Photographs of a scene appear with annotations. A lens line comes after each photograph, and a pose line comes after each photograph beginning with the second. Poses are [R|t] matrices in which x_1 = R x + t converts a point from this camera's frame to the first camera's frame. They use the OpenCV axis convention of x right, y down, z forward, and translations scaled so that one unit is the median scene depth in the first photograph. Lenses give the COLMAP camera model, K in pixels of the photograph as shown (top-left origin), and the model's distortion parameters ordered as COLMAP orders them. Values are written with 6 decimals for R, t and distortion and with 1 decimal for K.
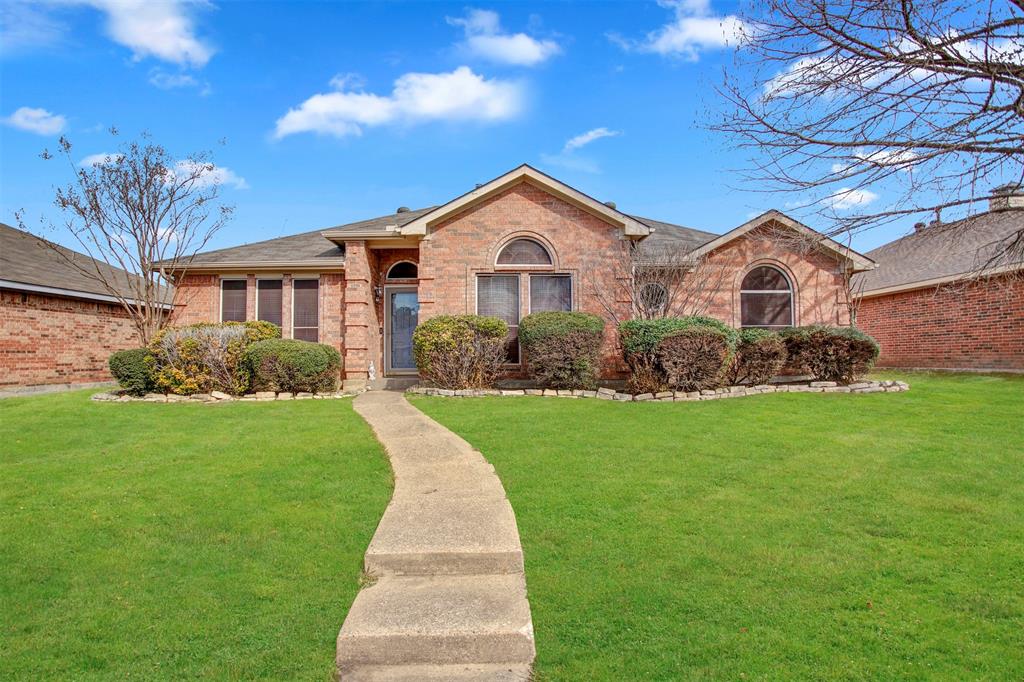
lens RADIAL K [[511.0, 0, 511.9], [0, 511.0, 345.8], [0, 0, 1]] dist [-0.000746, -0.001001]
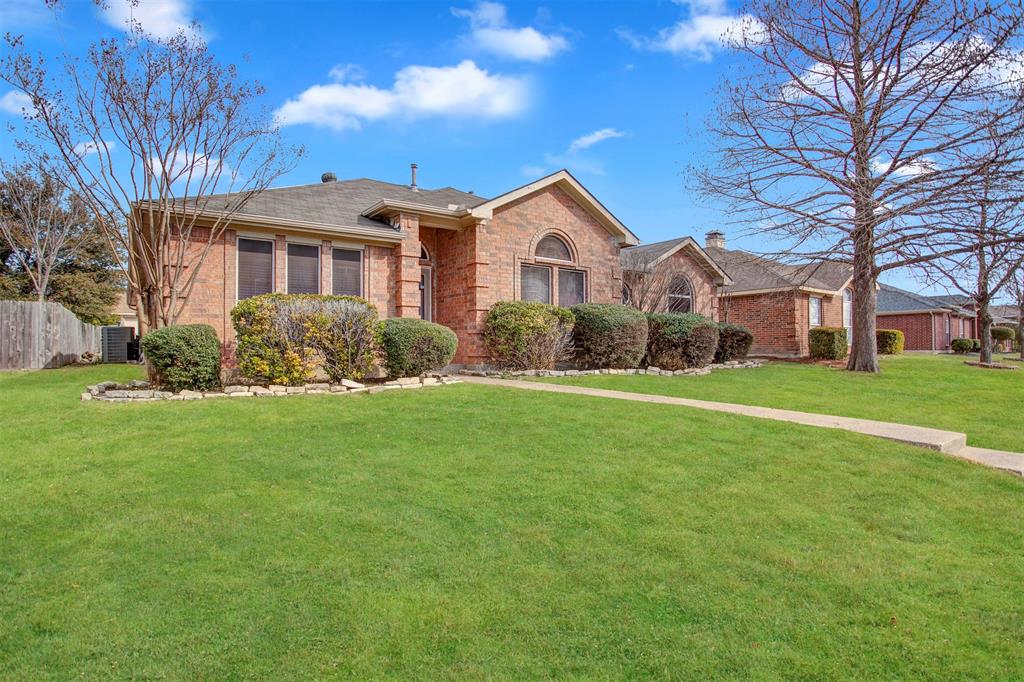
lens RADIAL K [[511.0, 0, 515.7], [0, 511.0, 341.9], [0, 0, 1]] dist [-0.000746, -0.001001]
pose [[0.813468, 0.008713, 0.581545, -0.685921], [-0.012866, 0.999913, 0.003016, 0.019173], [-0.581468, -0.009936, 0.813509, 0.143033]]
